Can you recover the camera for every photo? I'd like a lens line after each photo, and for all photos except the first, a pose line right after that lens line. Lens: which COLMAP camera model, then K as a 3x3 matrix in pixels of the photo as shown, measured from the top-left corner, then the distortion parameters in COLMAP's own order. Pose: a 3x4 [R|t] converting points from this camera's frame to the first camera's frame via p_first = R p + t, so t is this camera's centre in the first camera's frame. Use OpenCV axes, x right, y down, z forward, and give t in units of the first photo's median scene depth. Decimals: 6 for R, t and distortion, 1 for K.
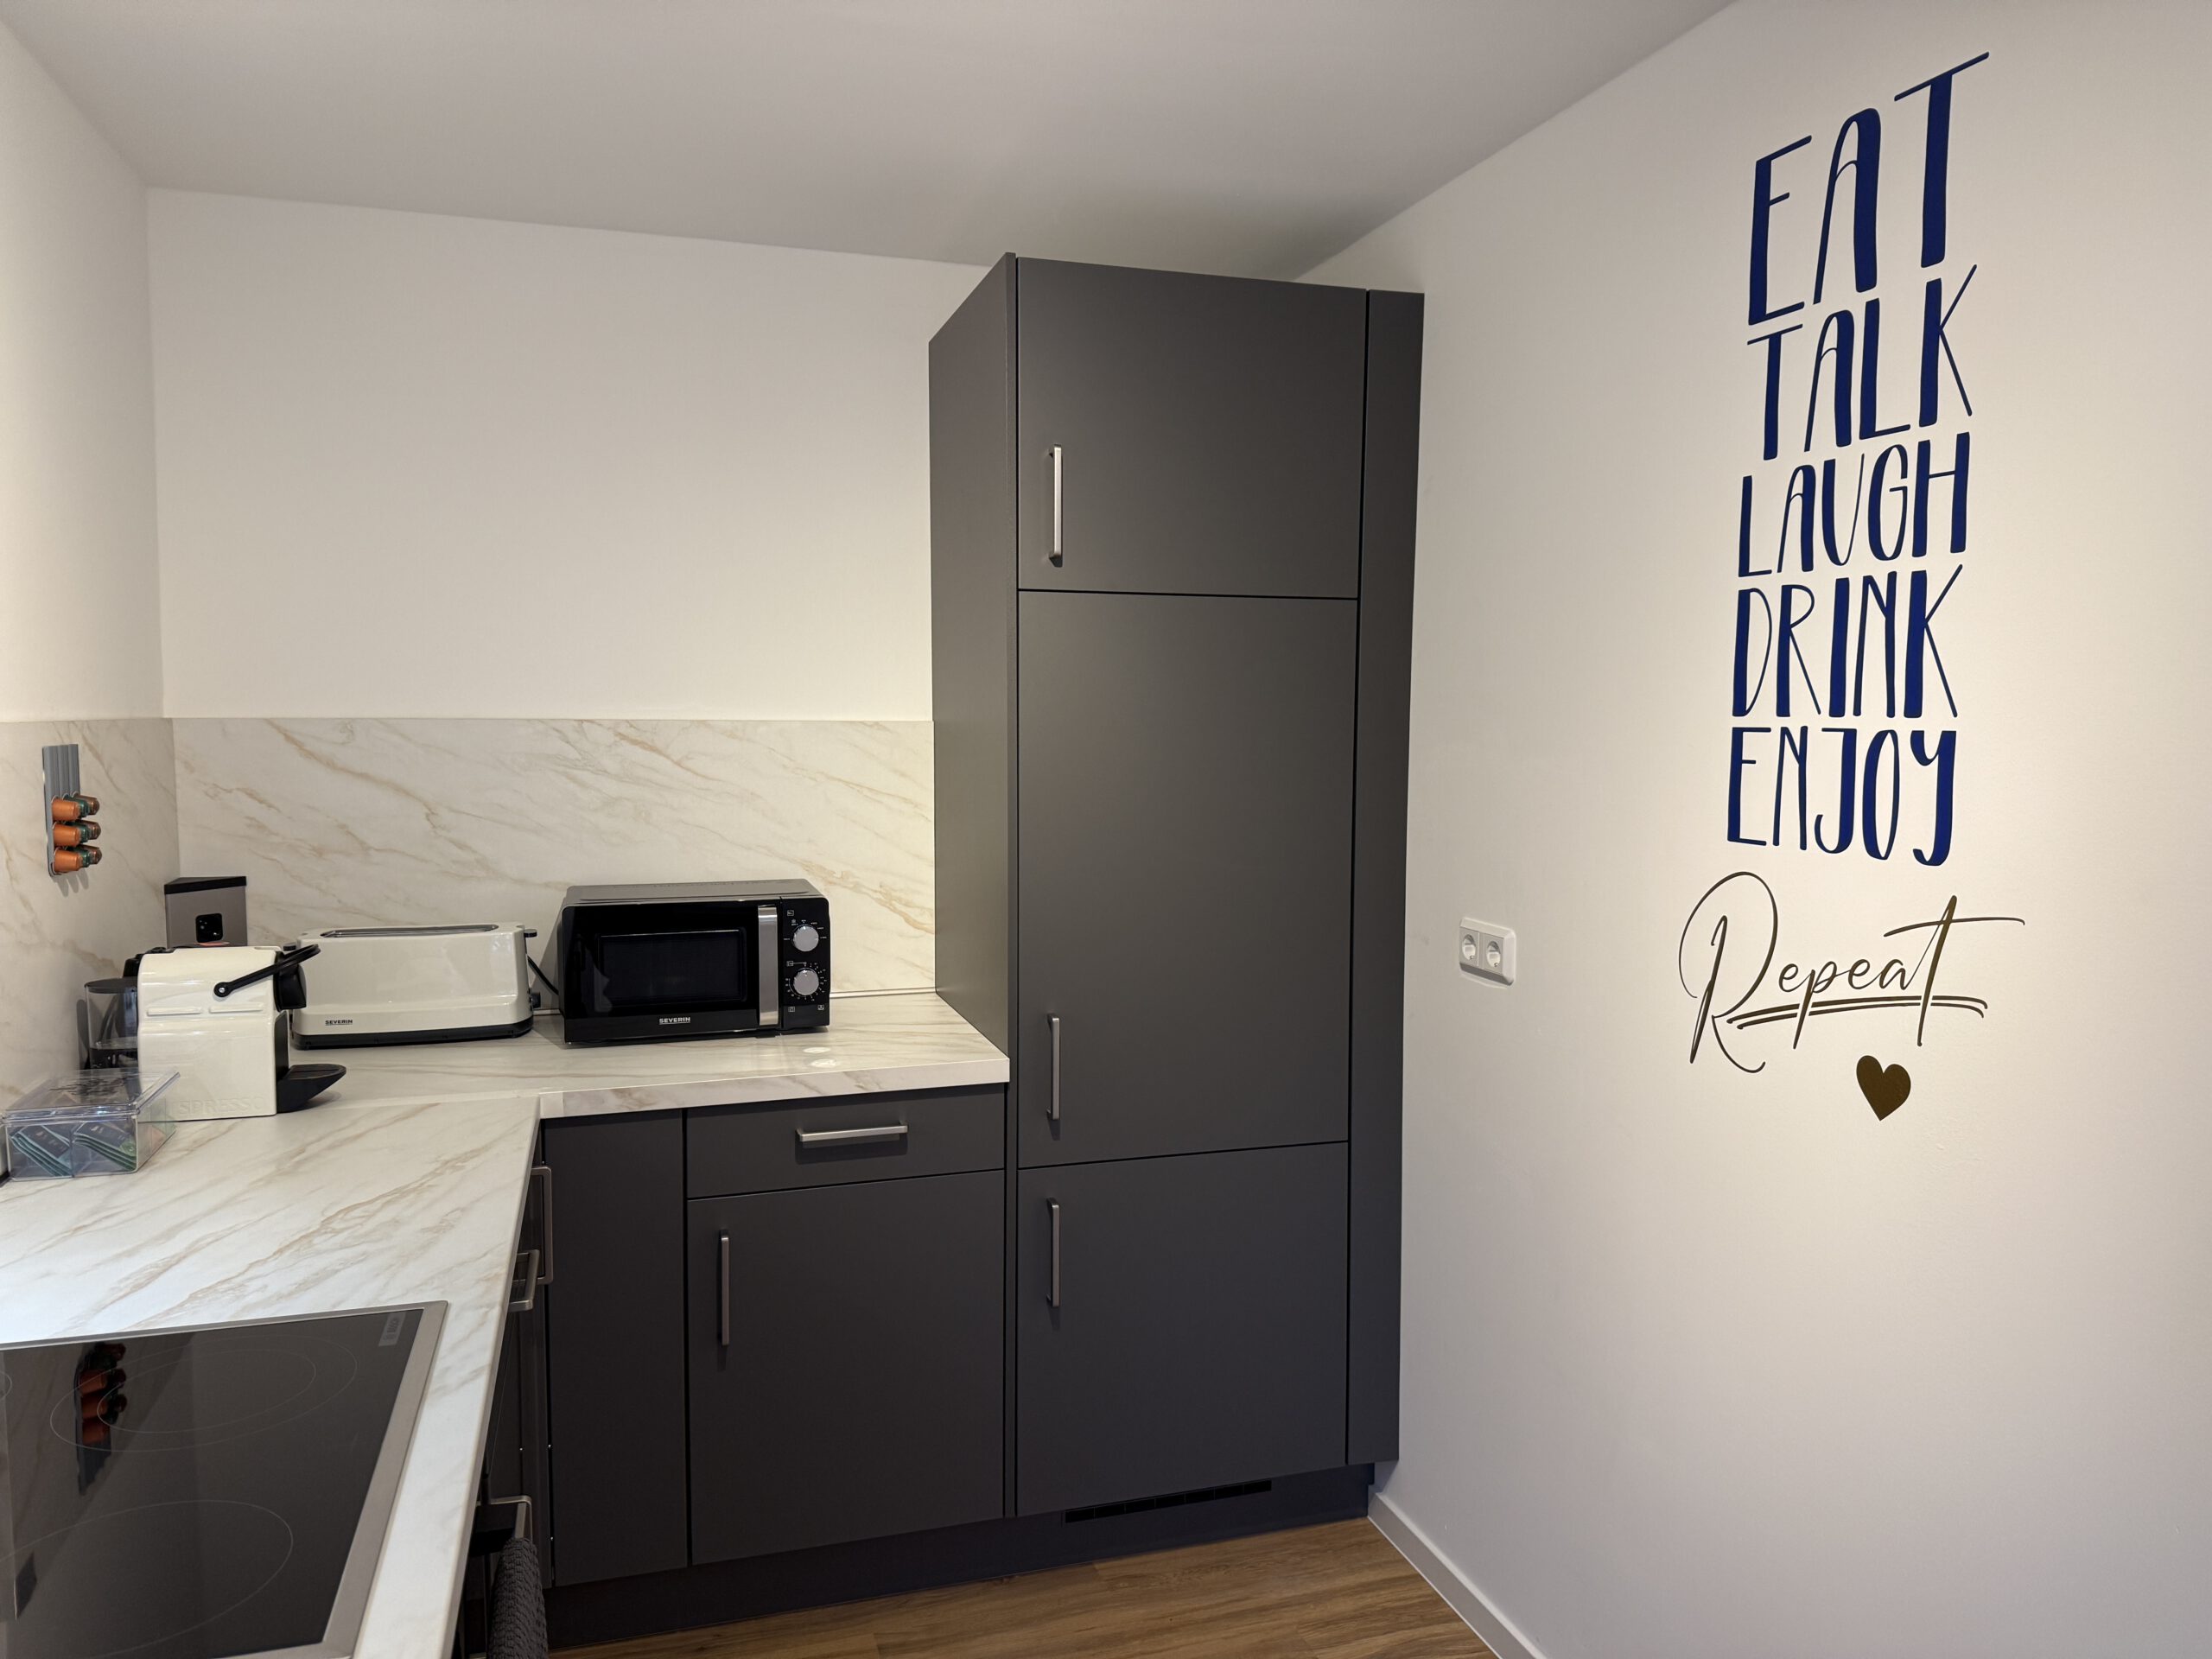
lens RADIAL K [[1543.4, 0, 1110.0], [0, 1543.4, 829.4], [0, 0, 1]] dist [0.061402, -0.077904]
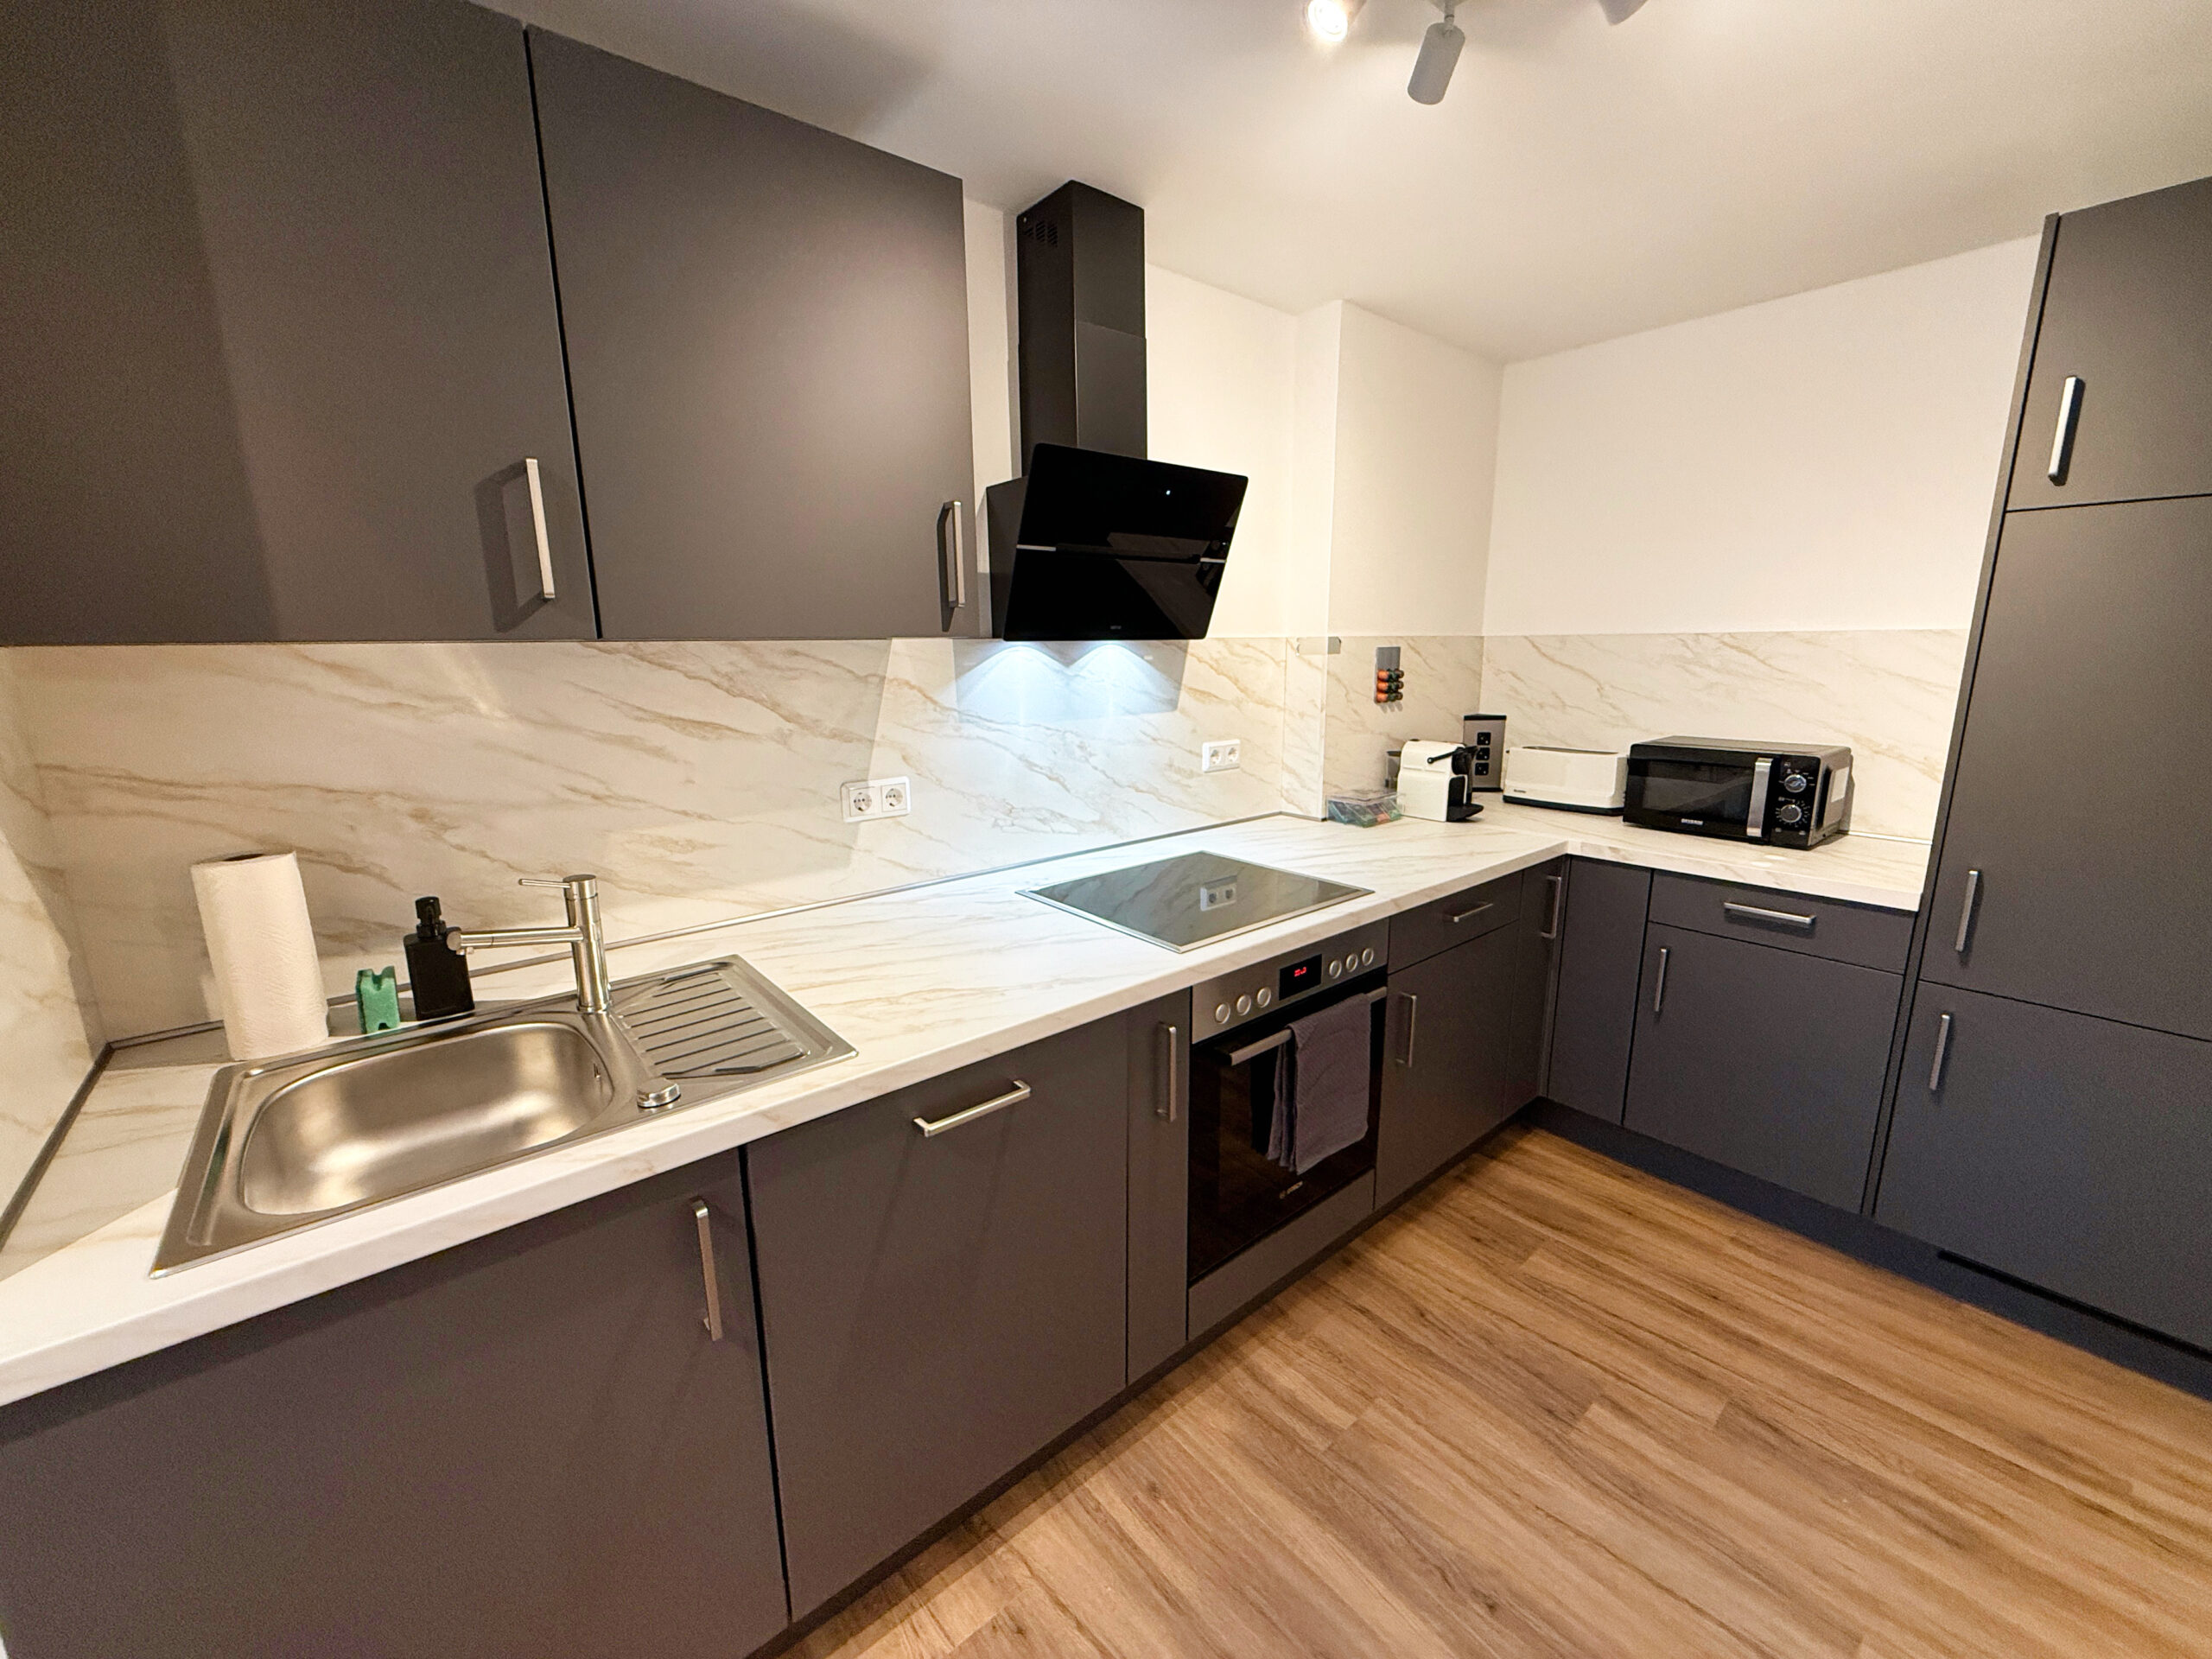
lens RADIAL K [[885.1, 0, 1104.6], [0, 885.1, 826.2], [0, 0, 1]] dist [-0.000207, -0.000002]
pose [[0.371912, 0.178602, -0.910924, 0.334089], [-0.060140, 0.983890, 0.168354, 0.009688], [0.926318, -0.007830, 0.376661, 0.086313]]
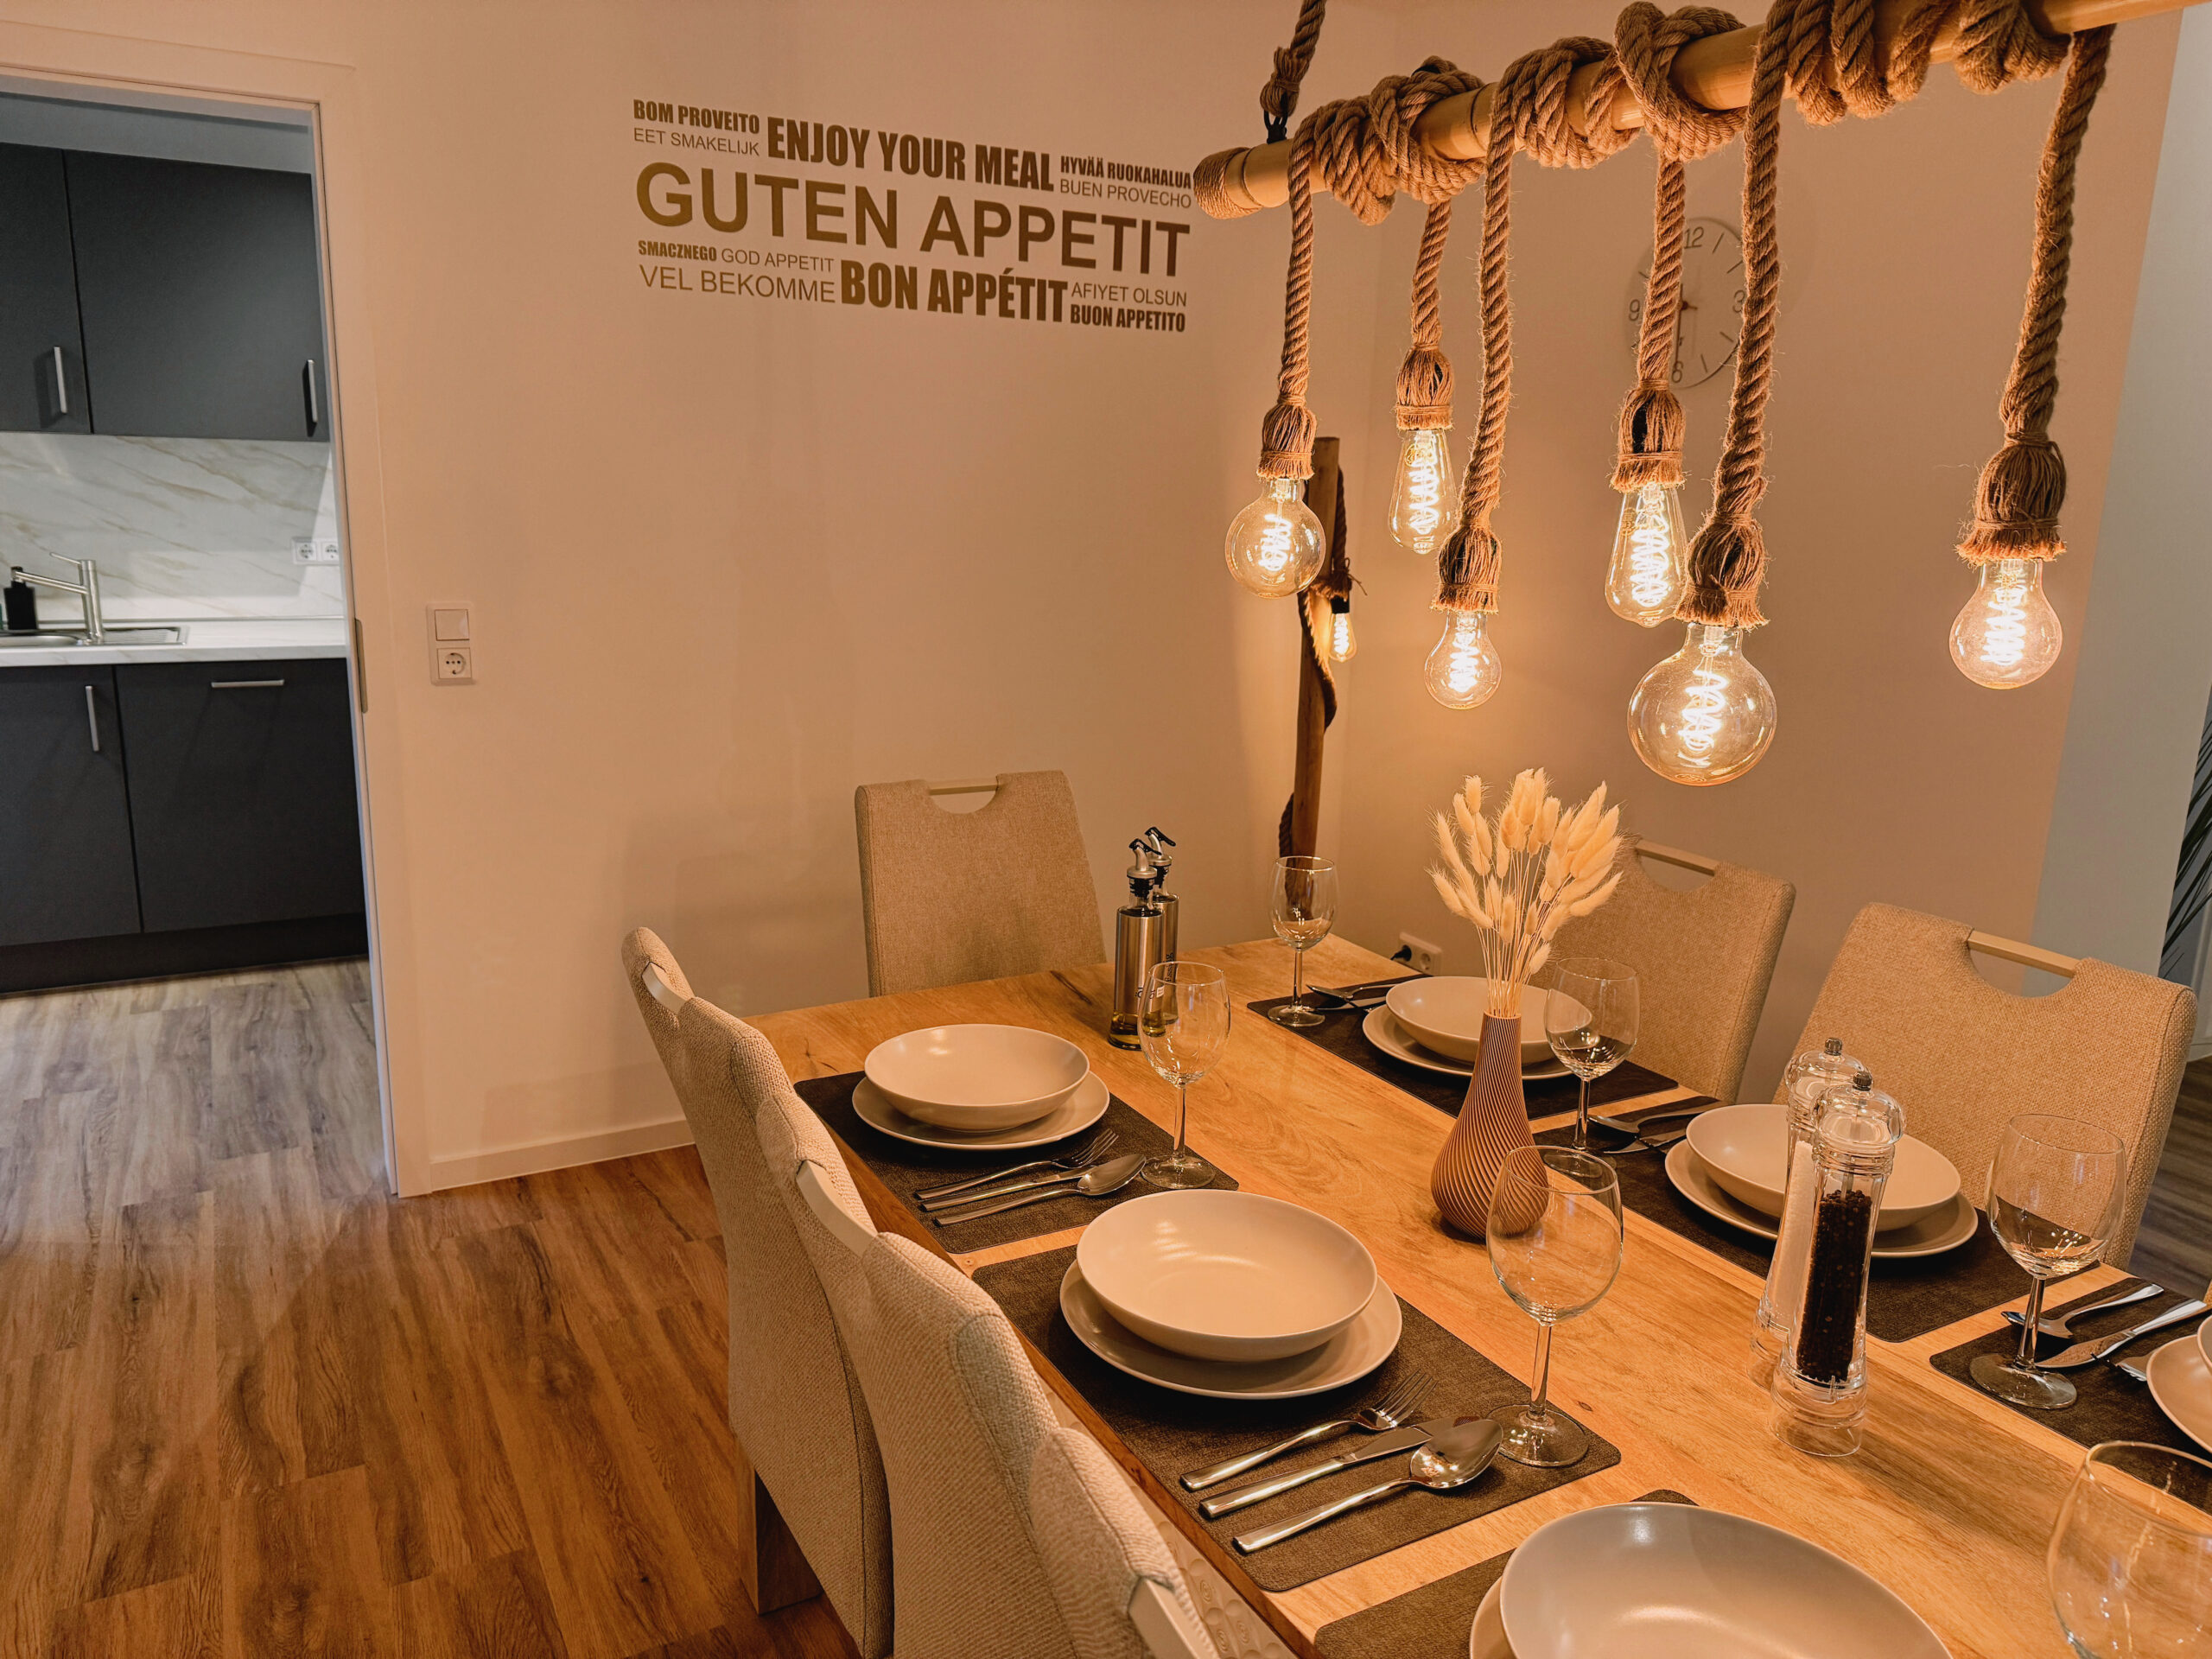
lens RADIAL K [[1543.4, 0, 1115.0], [0, 1543.4, 834.2], [0, 0, 1]] dist [0.061402, -0.077904]
pose [[0.191837, 0.215373, -0.957503, 1.659307], [-0.103528, 0.974621, 0.198482, -0.019472], [0.975951, 0.061052, 0.209266, 0.748371]]
